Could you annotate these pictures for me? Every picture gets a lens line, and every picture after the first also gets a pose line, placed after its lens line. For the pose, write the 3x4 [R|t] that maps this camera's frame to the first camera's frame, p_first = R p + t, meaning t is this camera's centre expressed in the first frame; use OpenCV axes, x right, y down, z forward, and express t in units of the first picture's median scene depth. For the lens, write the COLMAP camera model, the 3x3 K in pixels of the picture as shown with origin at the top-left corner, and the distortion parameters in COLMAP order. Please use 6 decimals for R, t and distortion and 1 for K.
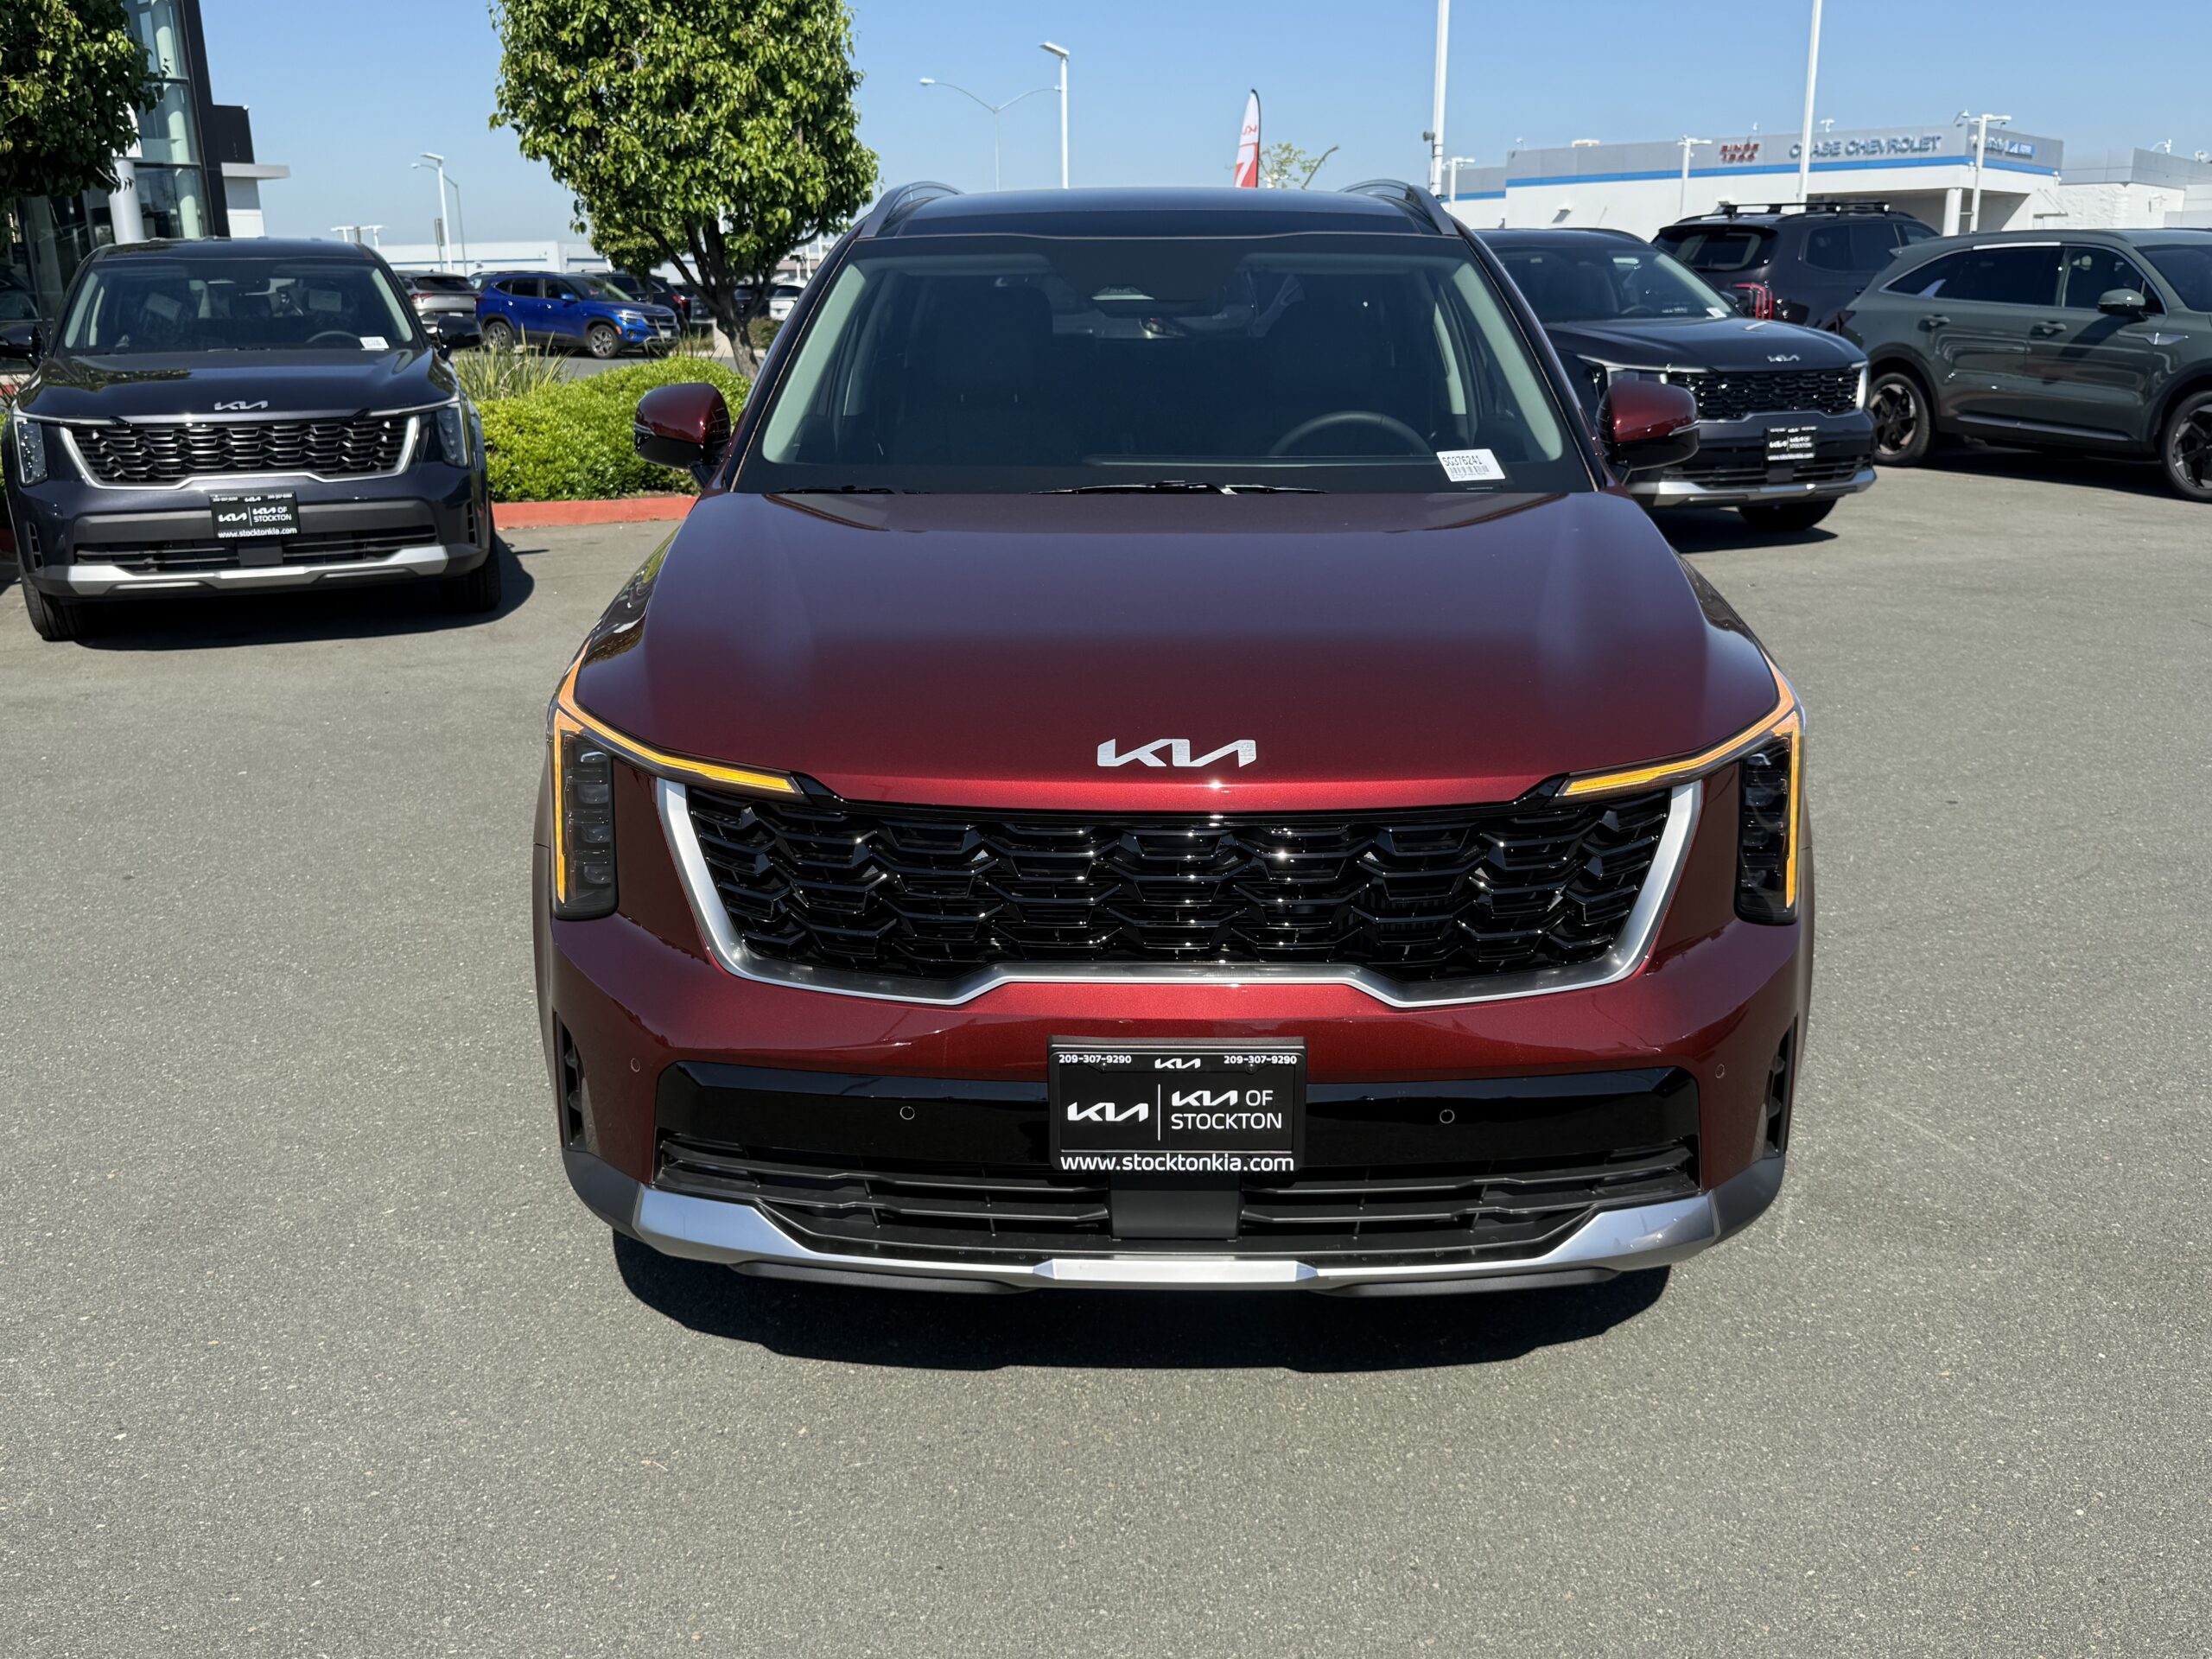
lens RADIAL K [[1944.8, 0, 1106.0], [0, 1944.8, 829.5], [0, 0, 1]] dist [0.052201, -0.023506]
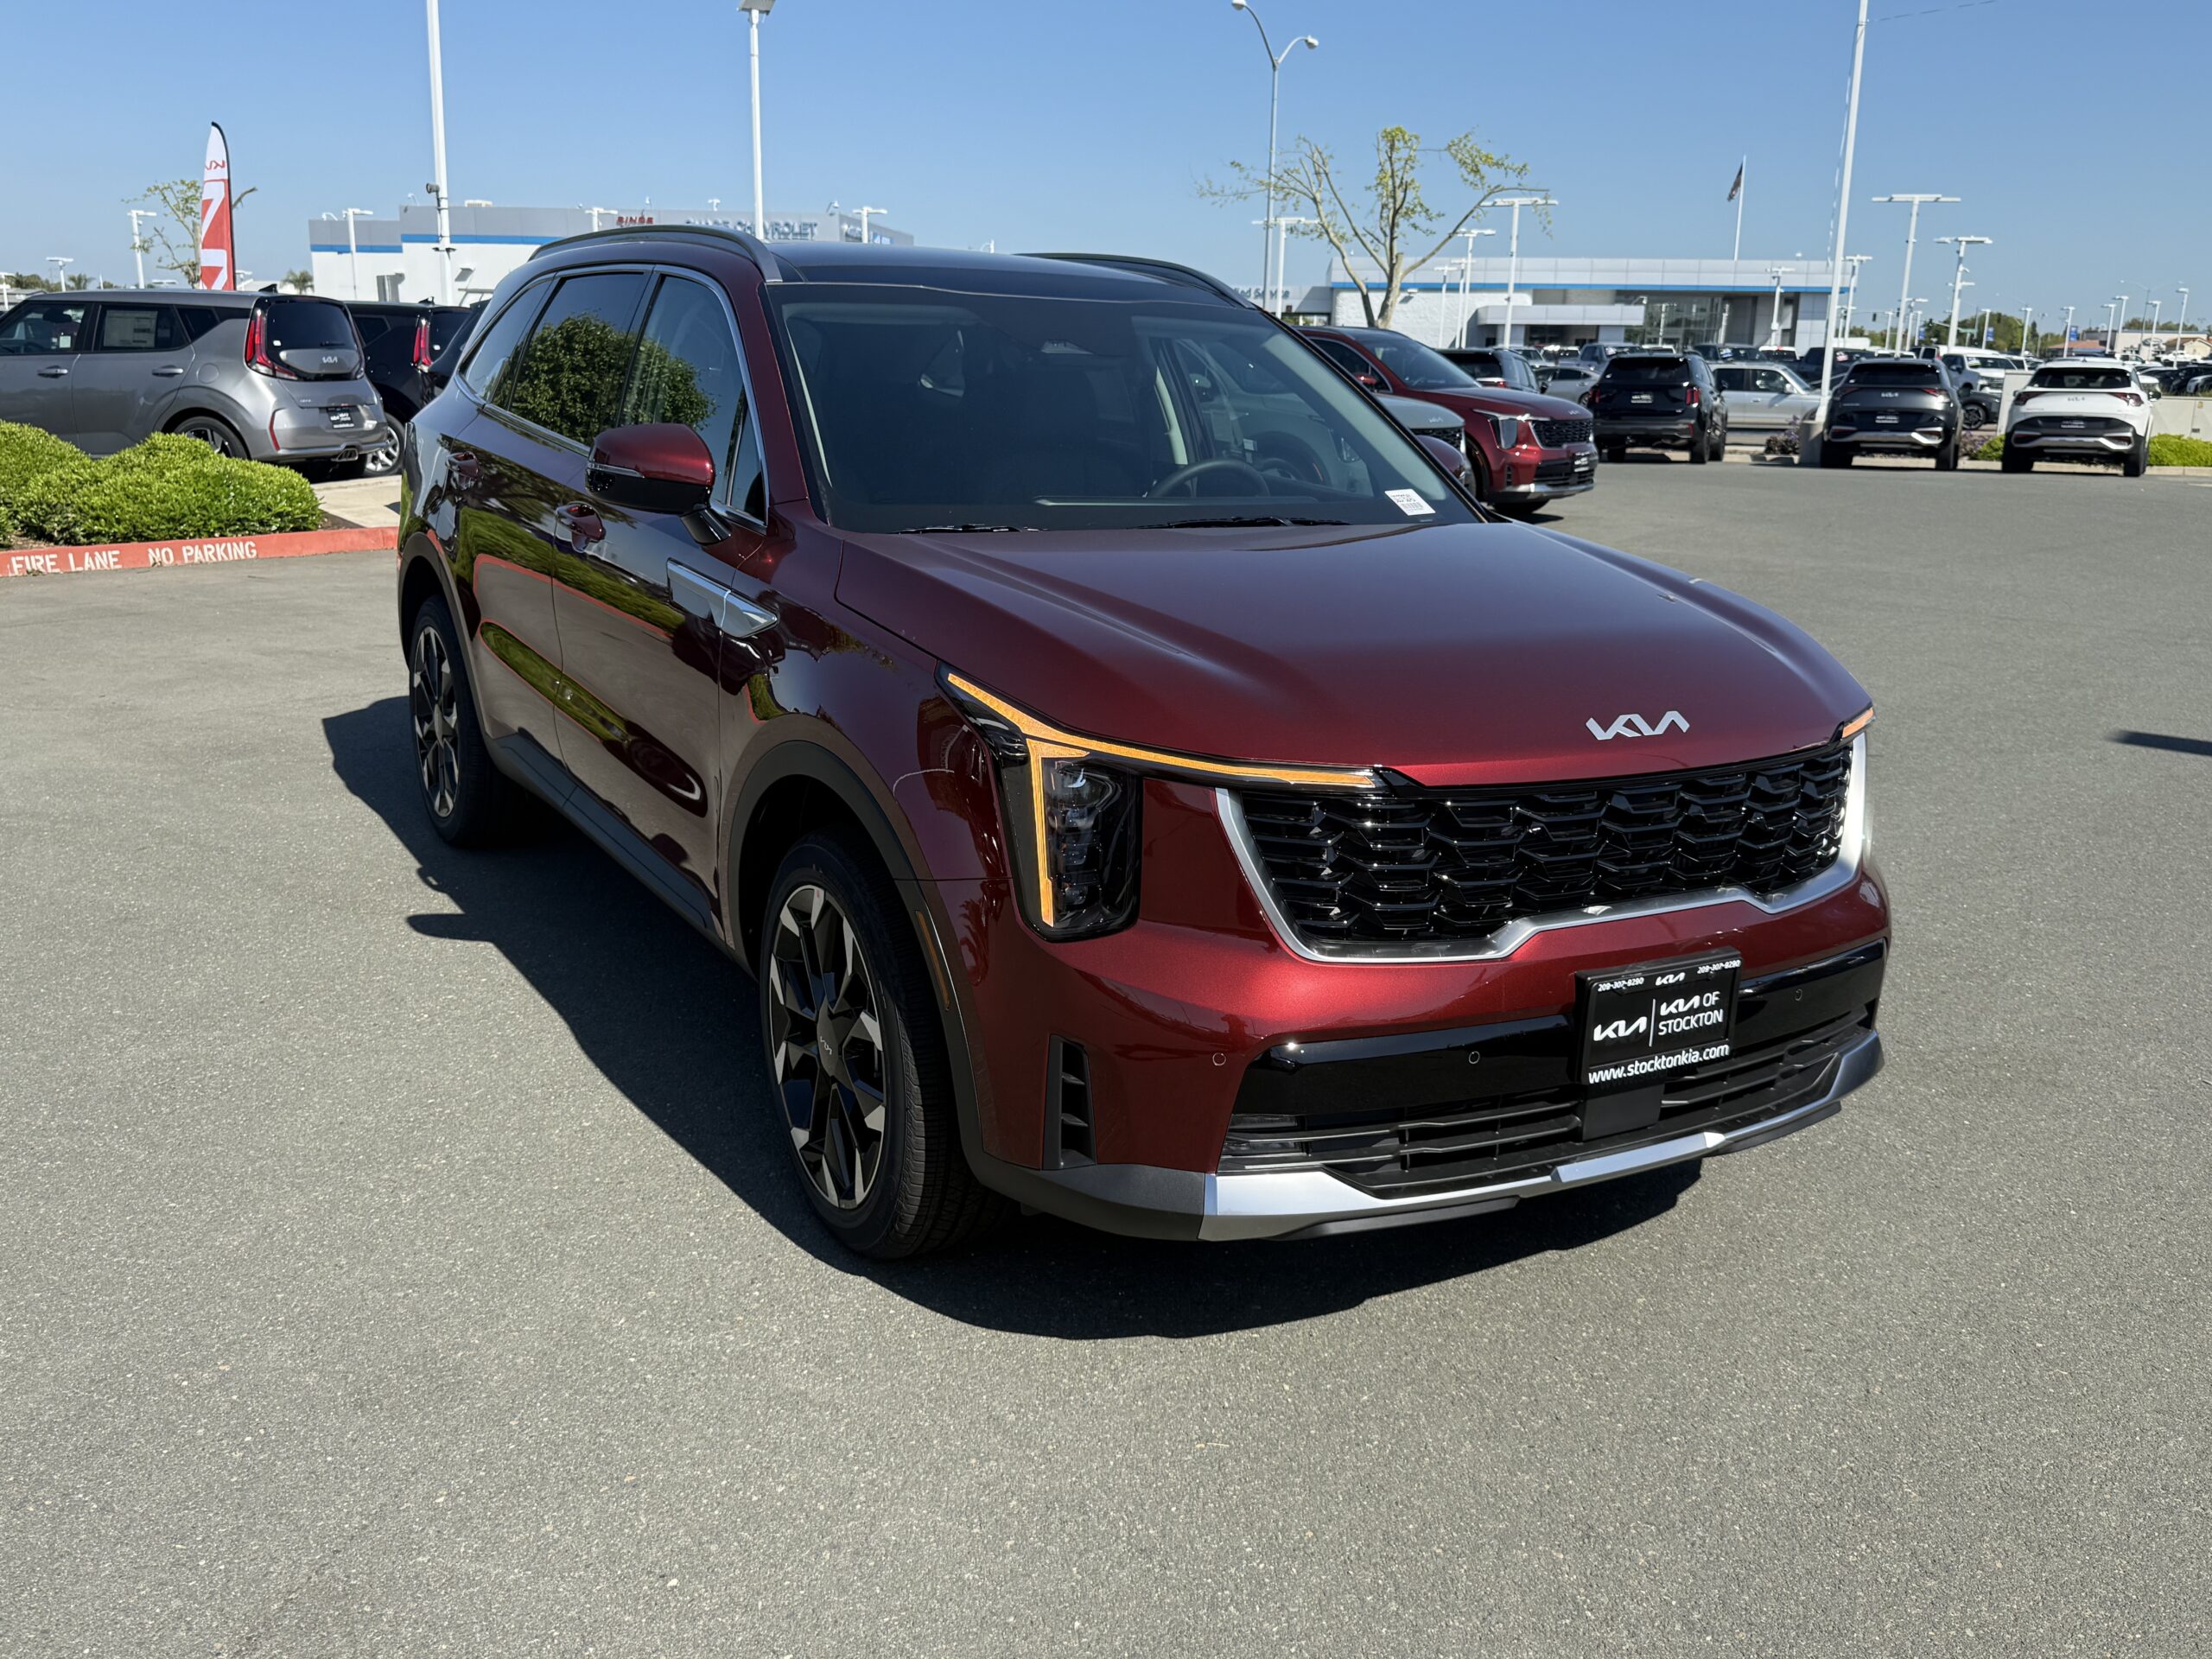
lens RADIAL K [[1960.6, 0, 1106.0], [0, 1960.6, 829.5], [0, 0, 1]] dist [0.033113, -0.010177]
pose [[0.858113, -0.094932, 0.504610, -0.154325], [0.110769, 0.993845, -0.001396, -0.001703], [-0.501371, 0.057093, 0.863347, 0.019617]]
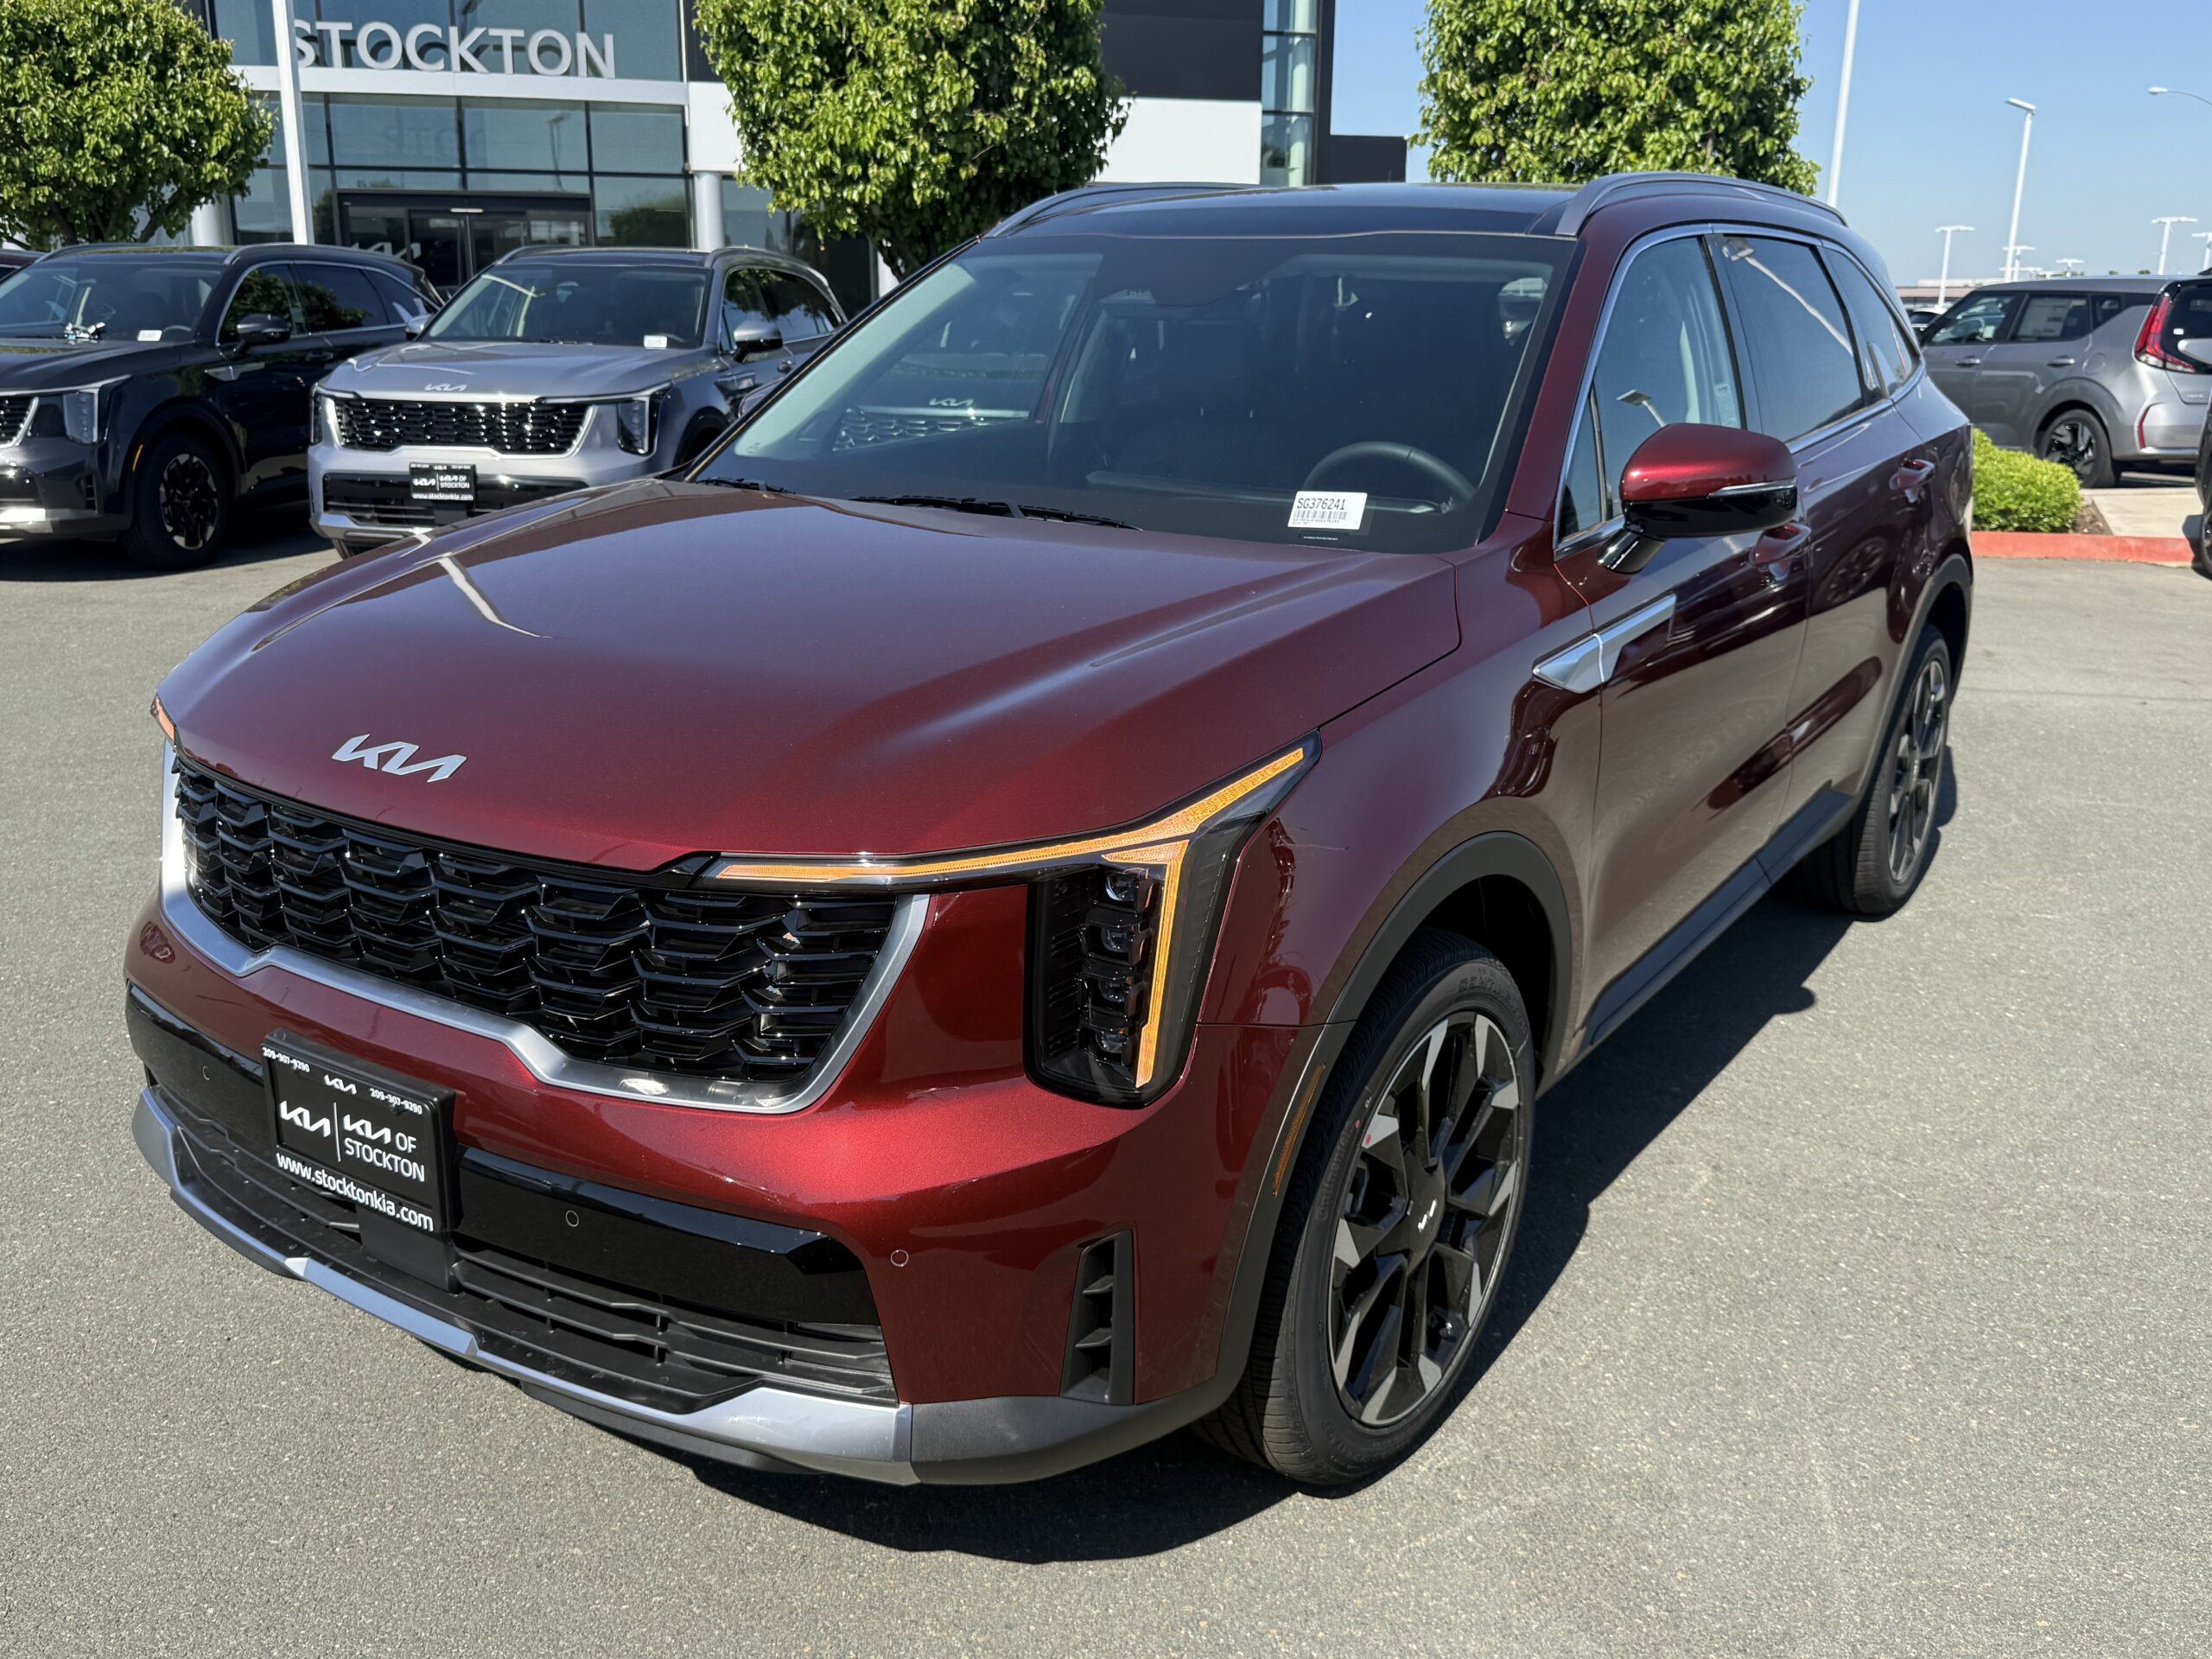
lens RADIAL K [[1960.6, 0, 1106.0], [0, 1960.6, 829.5], [0, 0, 1]] dist [0.033113, -0.010177]
pose [[0.844211, 0.166608, -0.509459, 0.142964], [-0.173189, 0.984270, 0.034898, -0.017207], [0.507260, 0.058771, 0.859787, 0.064124]]
